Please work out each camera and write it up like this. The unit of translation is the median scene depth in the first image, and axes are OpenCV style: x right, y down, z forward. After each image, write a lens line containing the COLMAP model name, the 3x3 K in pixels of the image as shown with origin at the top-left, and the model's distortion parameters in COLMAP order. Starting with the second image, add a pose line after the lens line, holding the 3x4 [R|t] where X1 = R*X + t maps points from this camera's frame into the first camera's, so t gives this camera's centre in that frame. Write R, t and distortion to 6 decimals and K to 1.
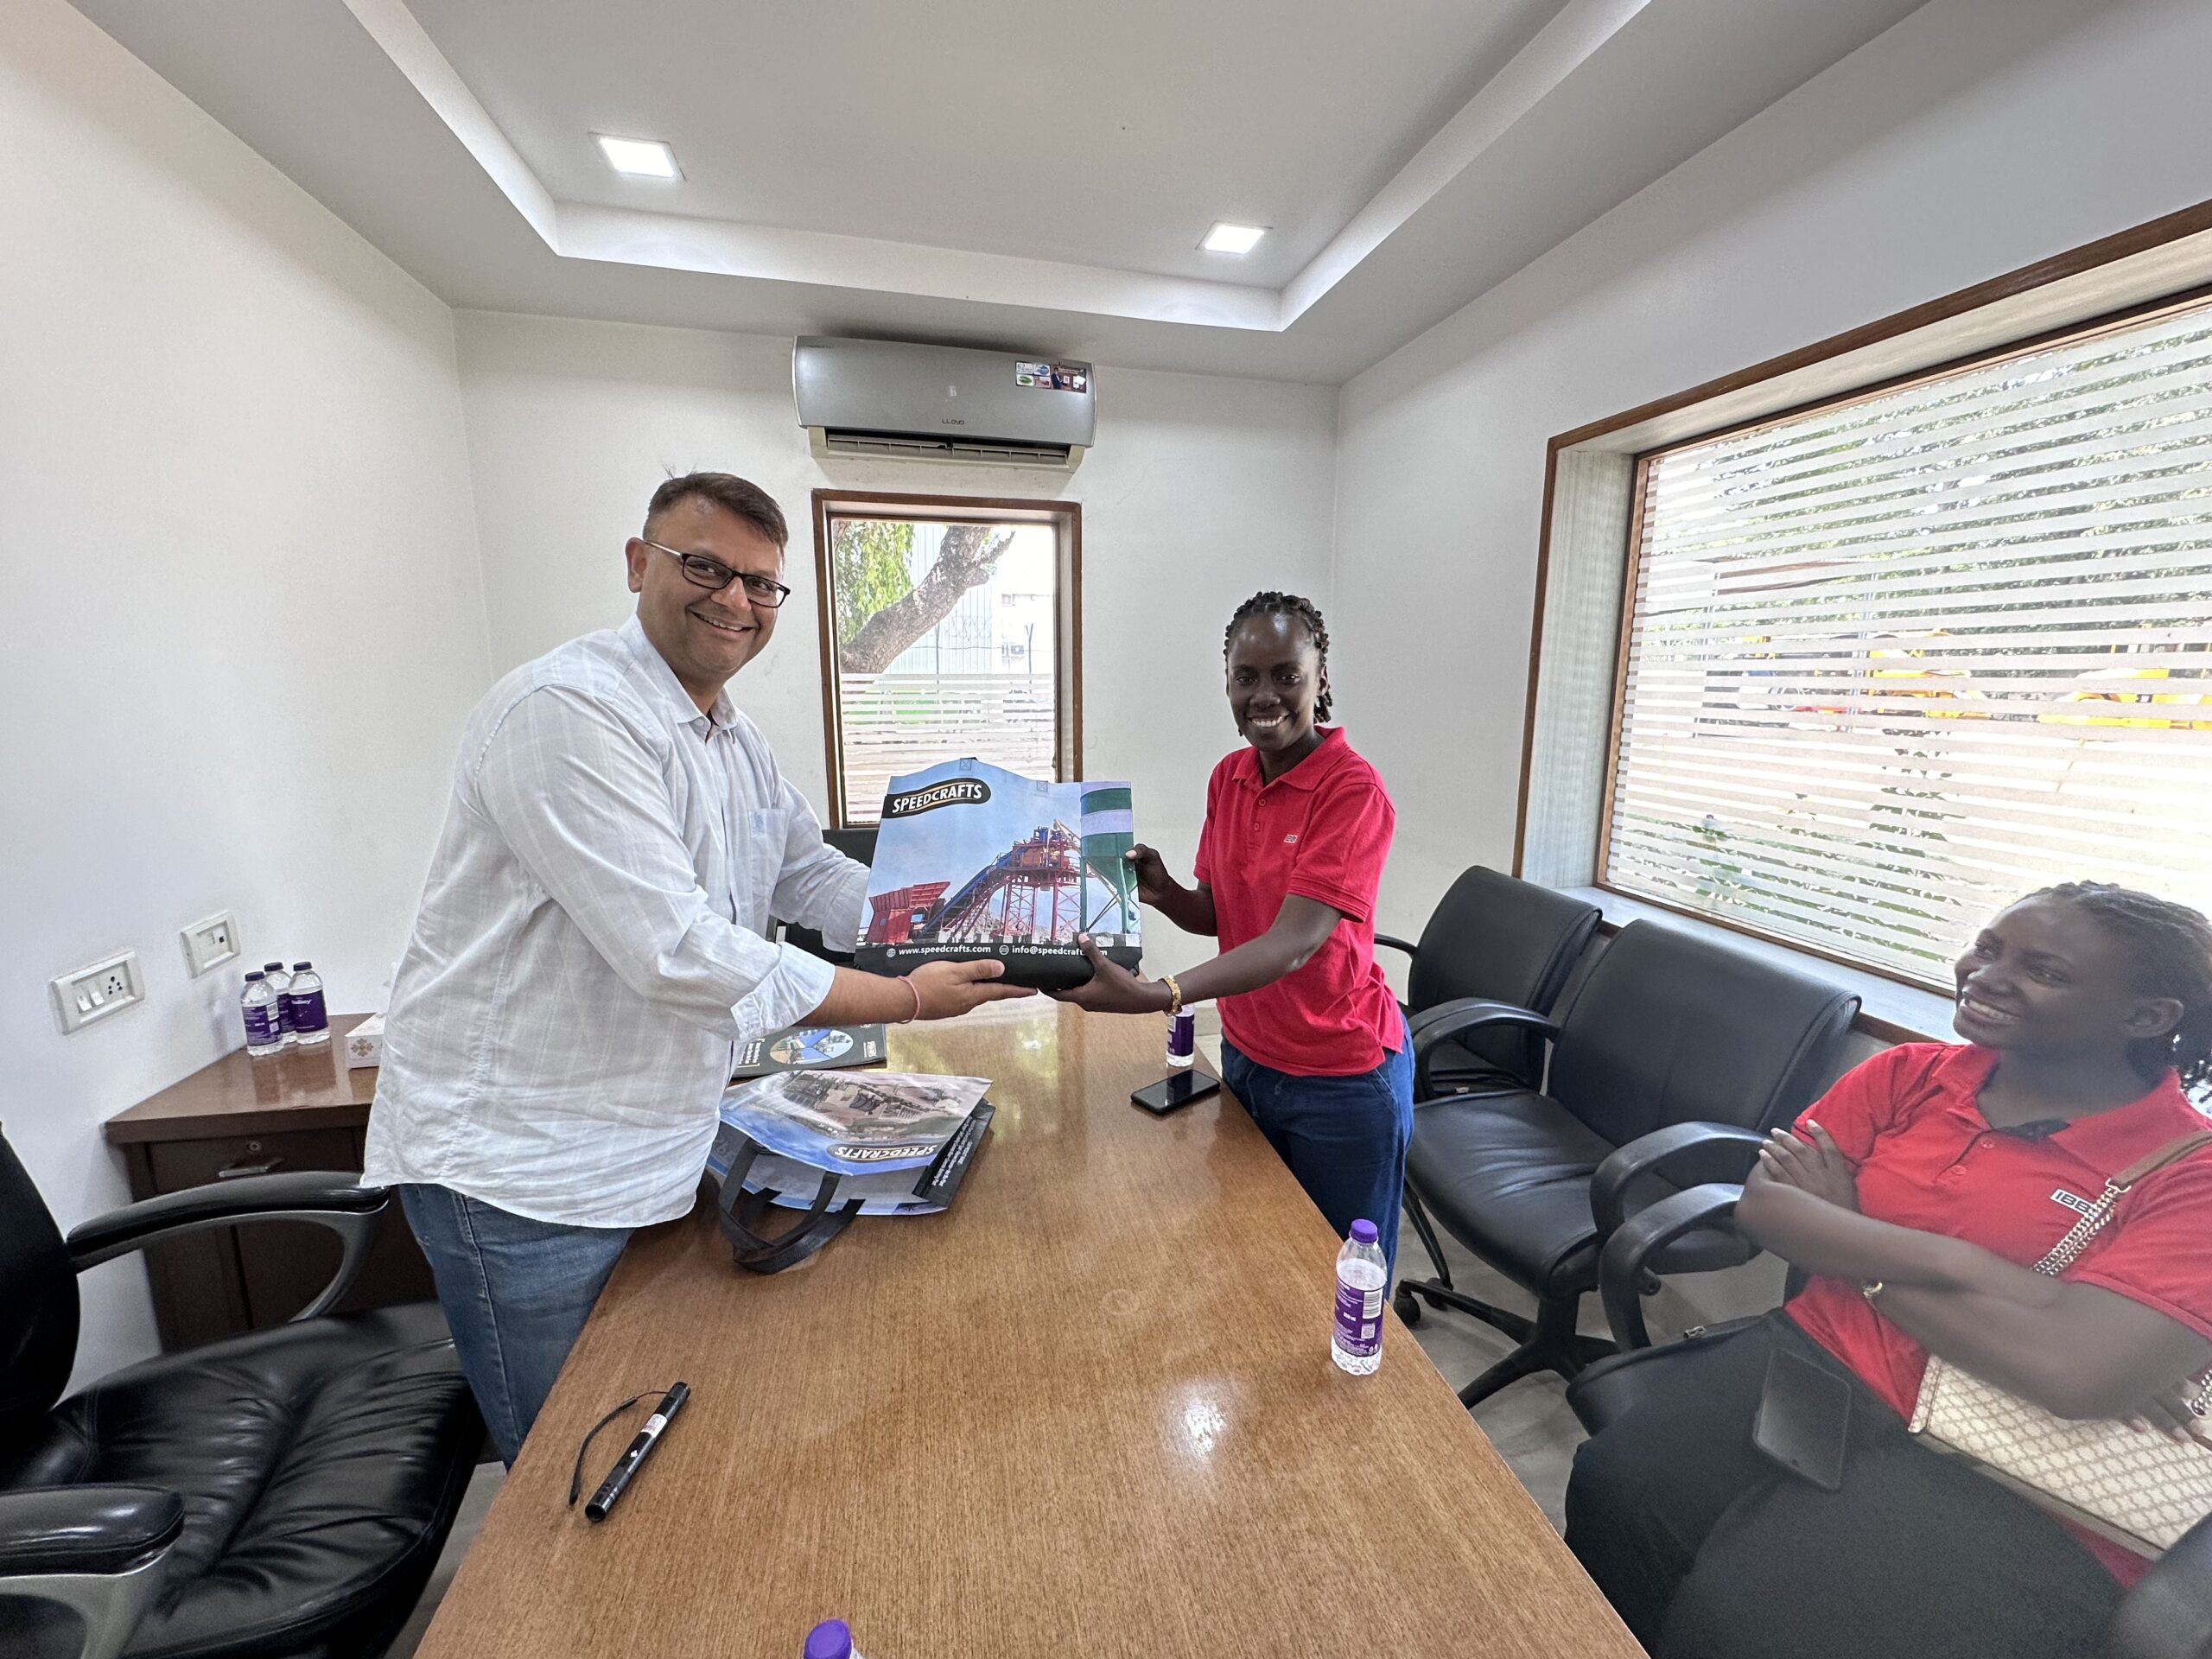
lens RADIAL K [[884.8, 0, 1112.1], [0, 884.8, 825.8], [0, 0, 1]] dist [-0.003170, -0.001285]
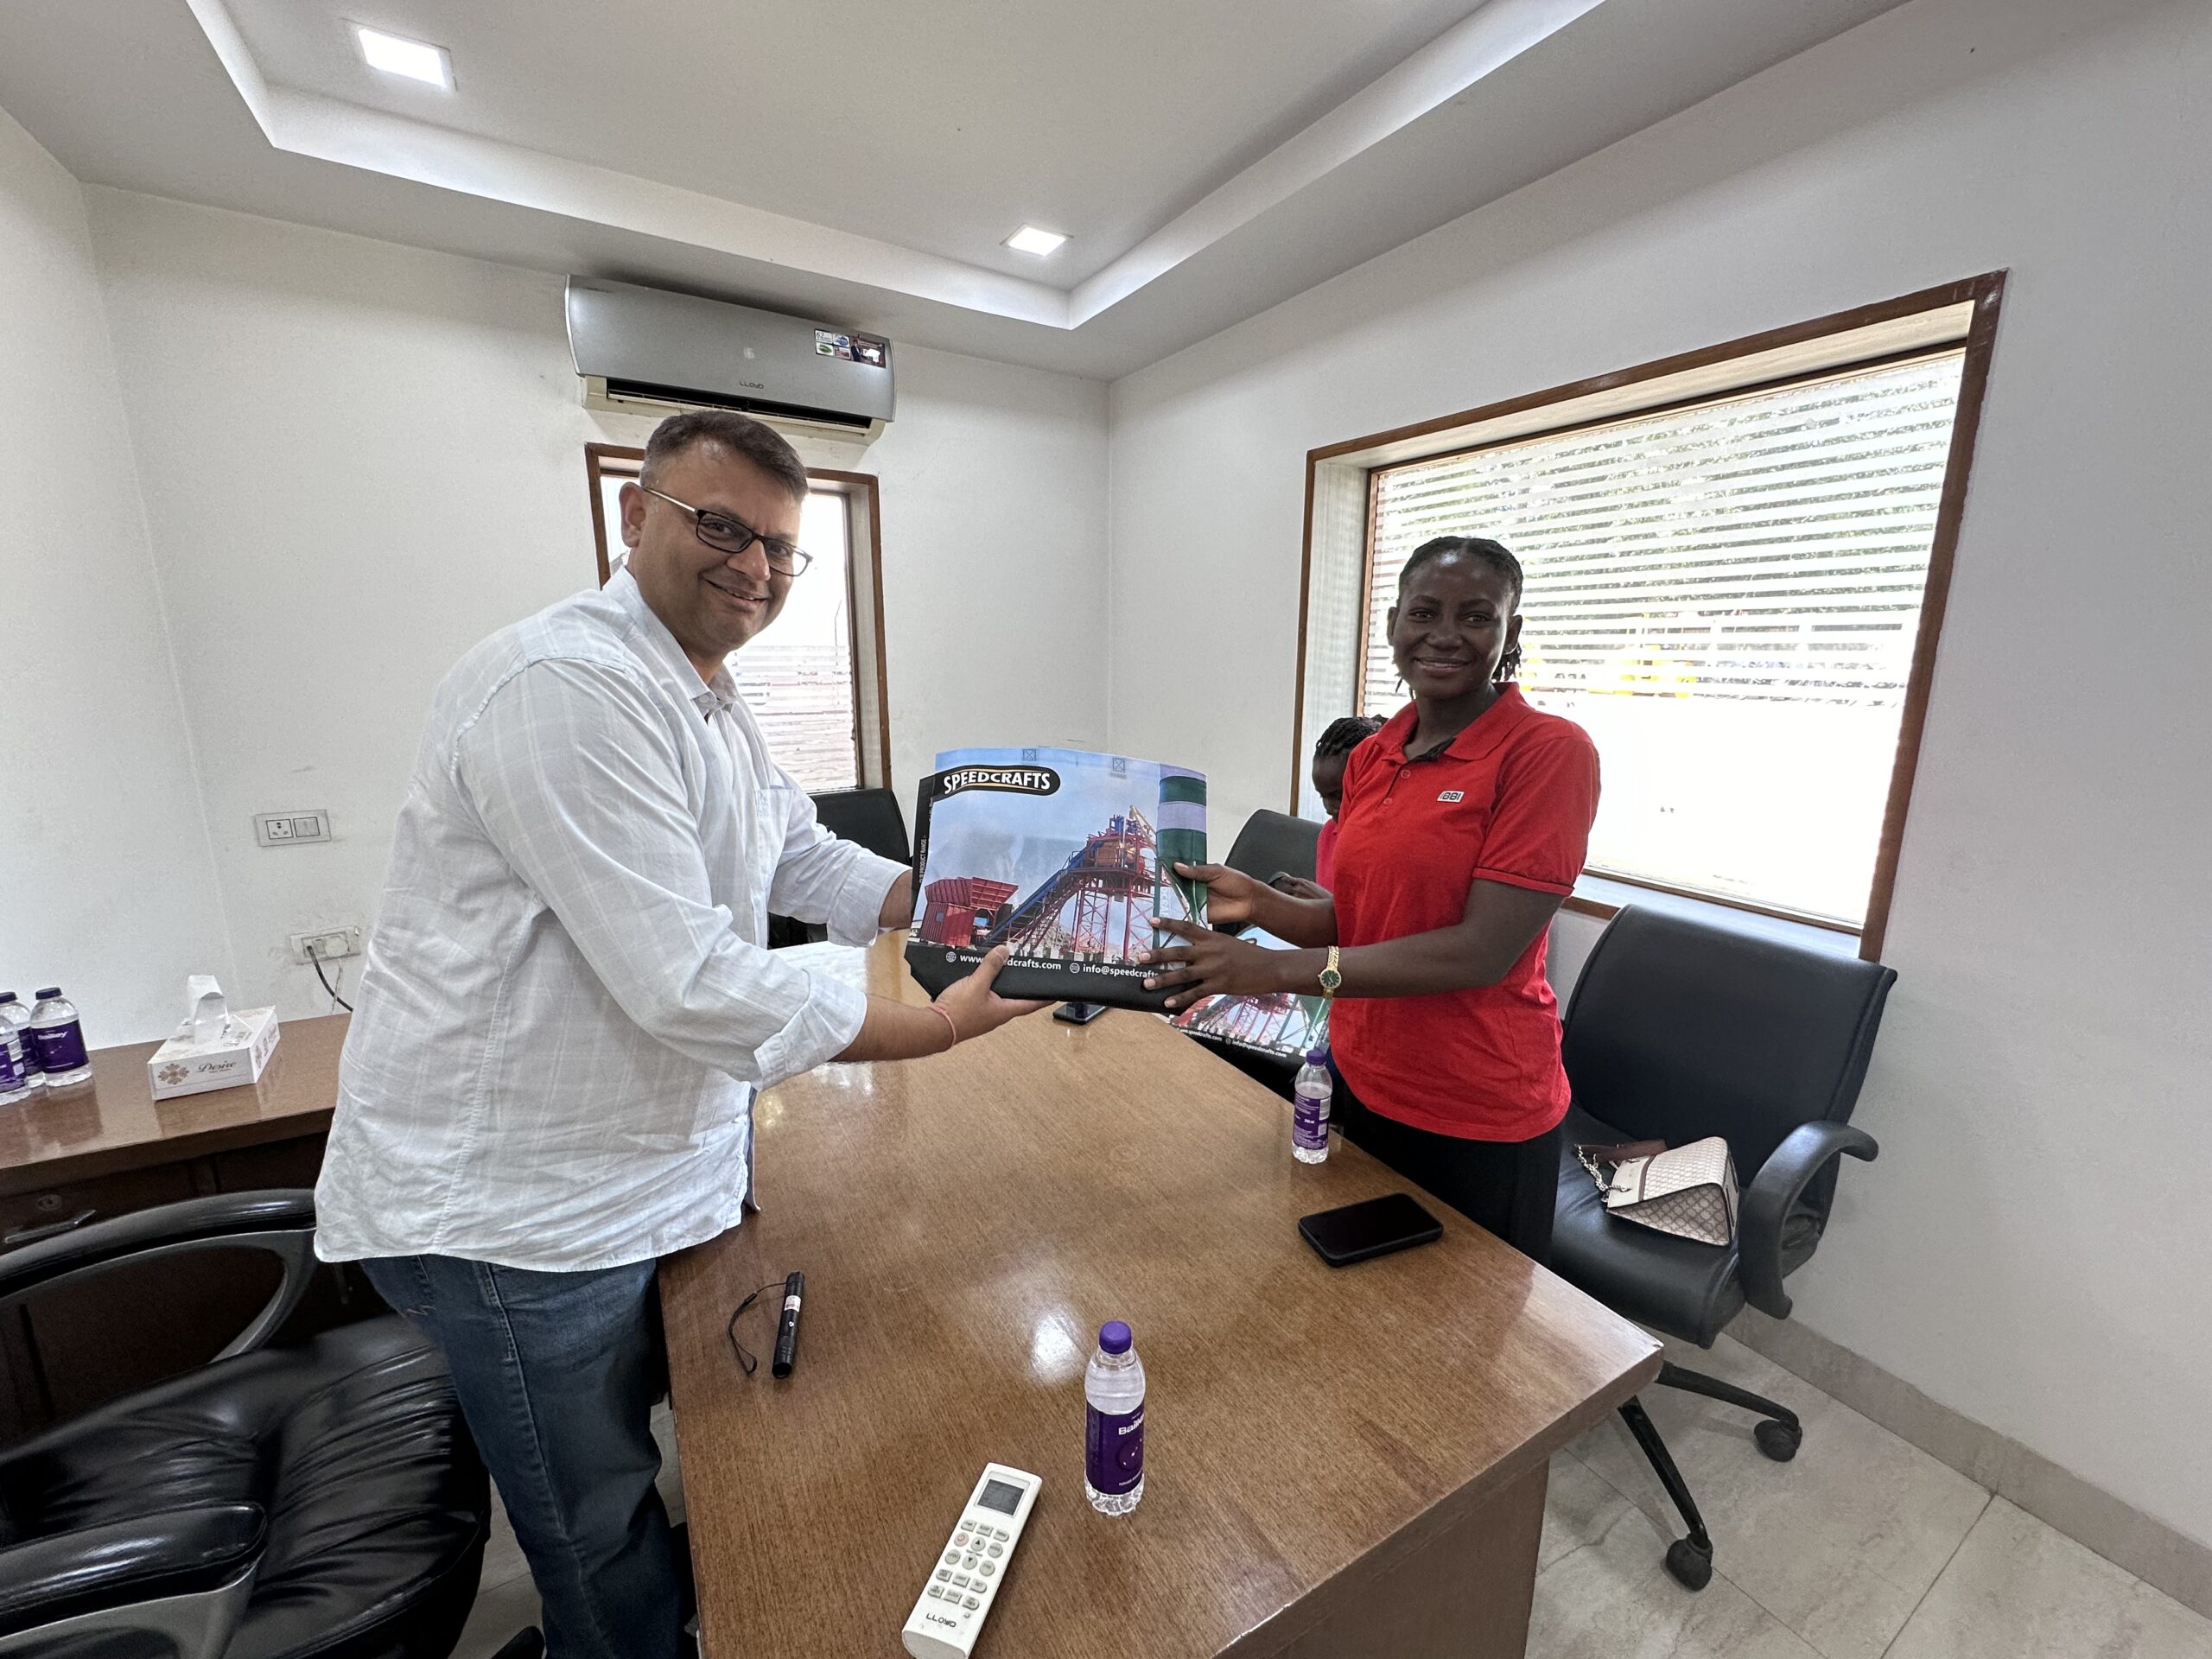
lens RADIAL K [[884.8, 0, 1106.5], [0, 884.8, 827.5], [0, 0, 1]] dist [-0.003170, -0.001285]
pose [[0.947554, -0.059074, 0.314088, -0.171948], [0.050017, 0.998069, 0.036824, 0.017523], [-0.315657, -0.019183, 0.948679, -0.070105]]
